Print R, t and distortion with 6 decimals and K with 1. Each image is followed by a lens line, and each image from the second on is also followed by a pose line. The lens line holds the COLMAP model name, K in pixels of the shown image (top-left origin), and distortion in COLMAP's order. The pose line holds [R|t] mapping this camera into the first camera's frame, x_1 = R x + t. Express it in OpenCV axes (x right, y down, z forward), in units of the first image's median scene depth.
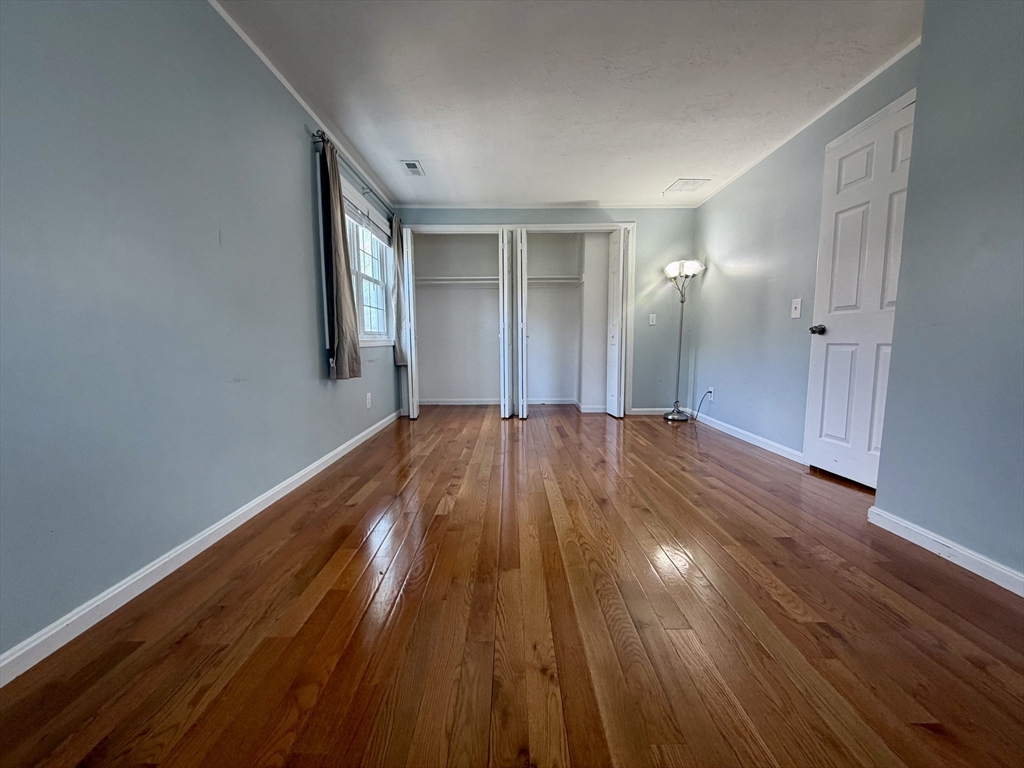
lens RADIAL K [[418.4, 0, 510.1], [0, 418.4, 384.9], [0, 0, 1]] dist [-0.001091, 0.000595]
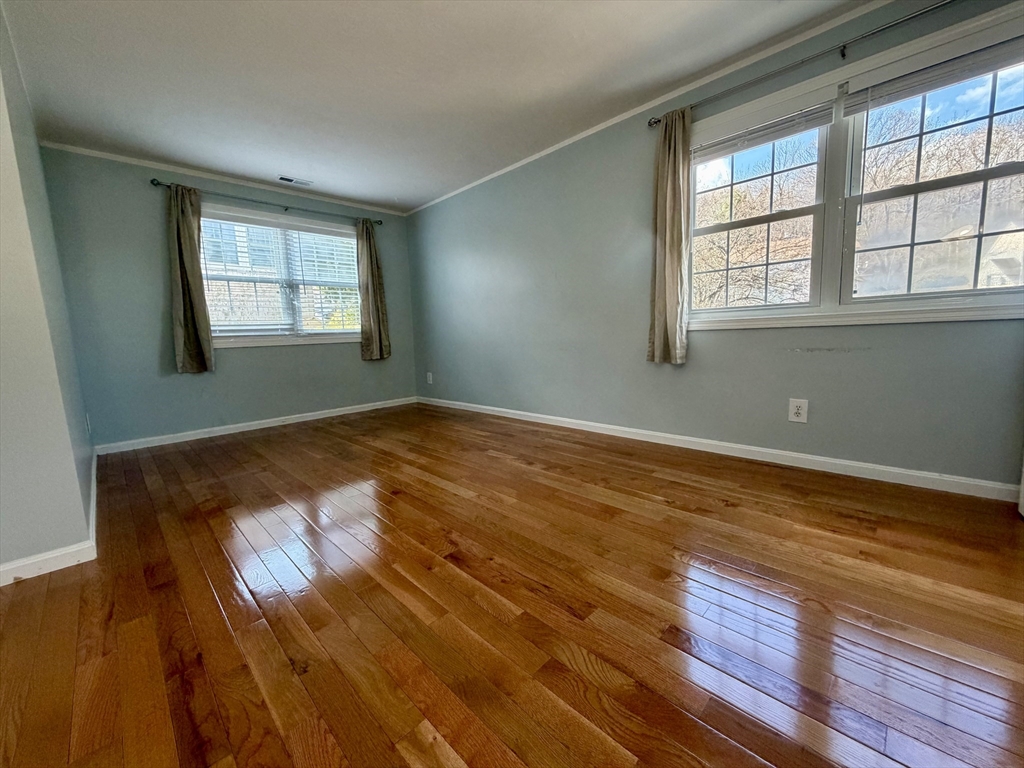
lens RADIAL K [[418.4, 0, 510.1], [0, 418.4, 384.9], [0, 0, 1]] dist [-0.001091, 0.000595]
pose [[-0.717838, 0.124171, -0.685047, 0.621003], [-0.024309, 0.978896, 0.202906, -0.177363], [0.695785, 0.162307, -0.699671, 1.688759]]
